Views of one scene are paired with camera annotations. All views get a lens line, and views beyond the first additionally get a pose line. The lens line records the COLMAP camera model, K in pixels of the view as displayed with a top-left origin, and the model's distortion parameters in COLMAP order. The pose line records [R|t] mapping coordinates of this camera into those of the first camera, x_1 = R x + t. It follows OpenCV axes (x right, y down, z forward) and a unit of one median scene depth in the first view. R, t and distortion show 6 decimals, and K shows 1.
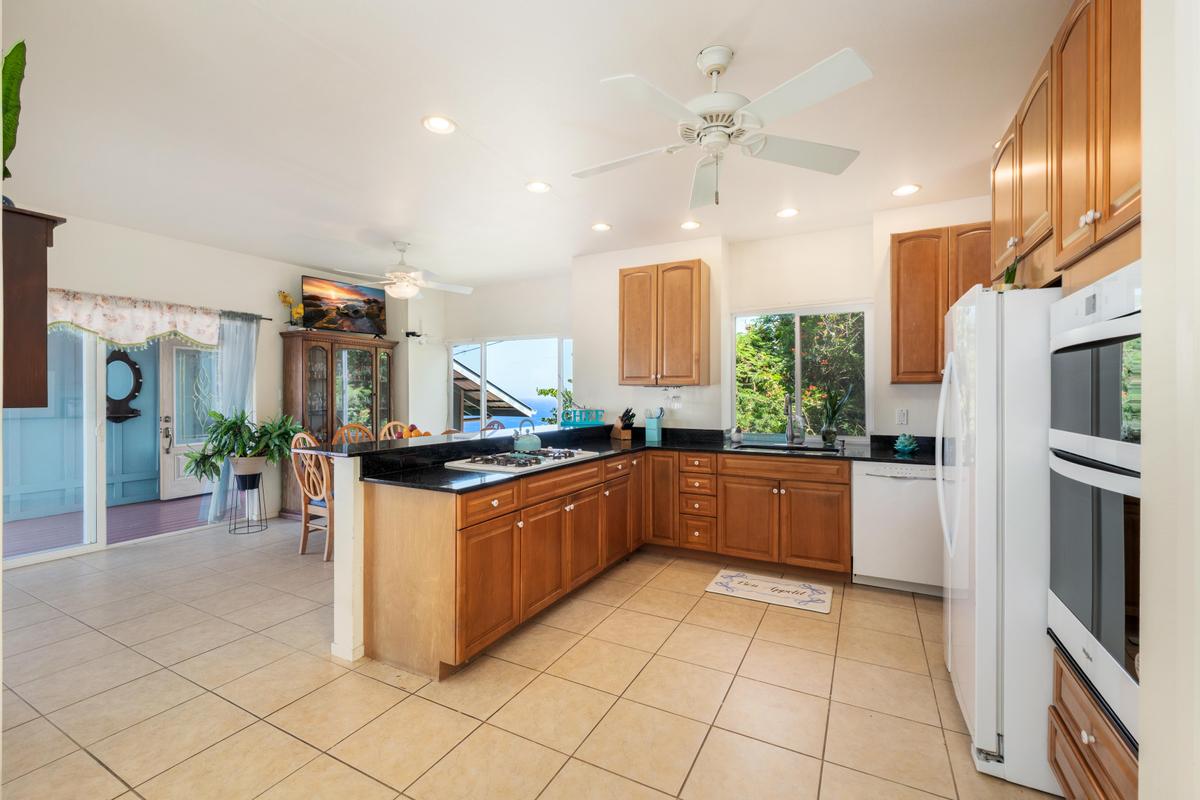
lens RADIAL K [[455.2, 0, 626.2], [0, 455.2, 396.6], [0, 0, 1]] dist [-0.000930, -0.000132]
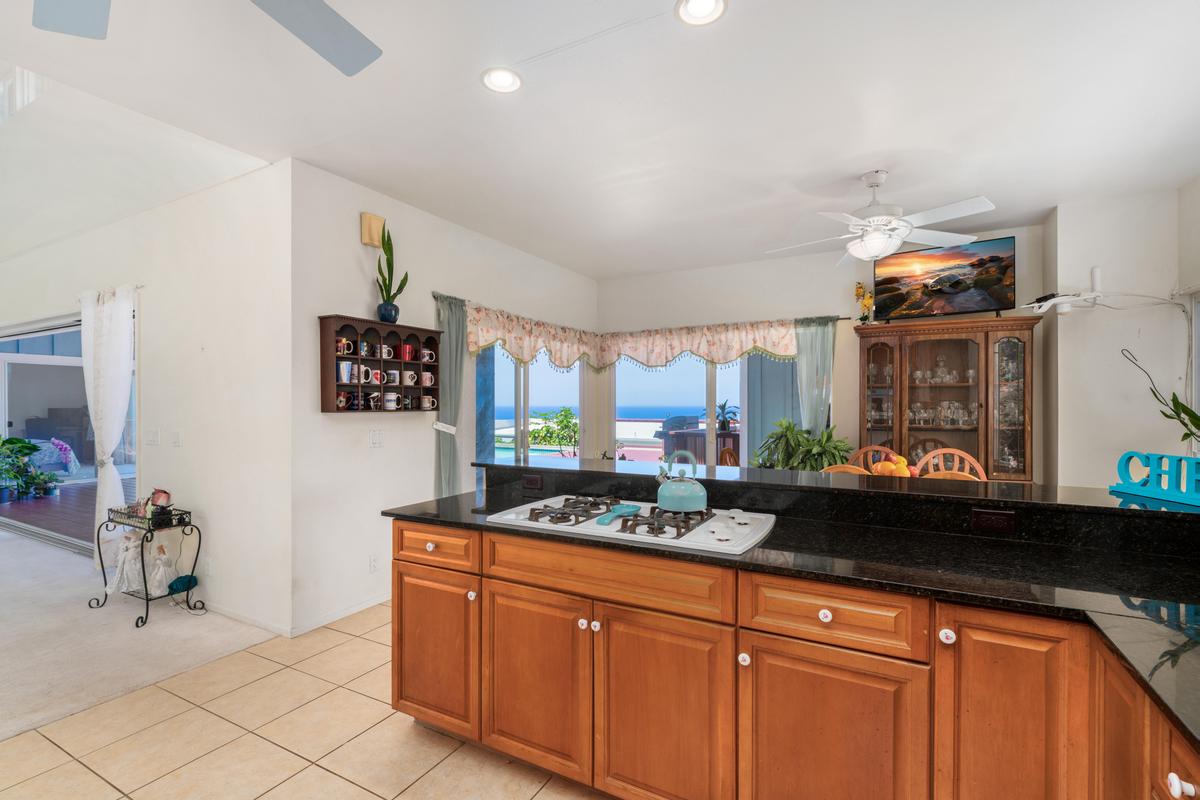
lens RADIAL K [[548.2, 0, 600.0], [0, 548.2, 400.0], [0, 0, 1]] dist [0.000124, -0.000056]
pose [[-0.010979, -0.008782, -0.999901, 0.260148], [-0.003046, 0.999957, -0.008749, -0.003216], [0.999935, 0.002950, -0.011005, 0.523764]]
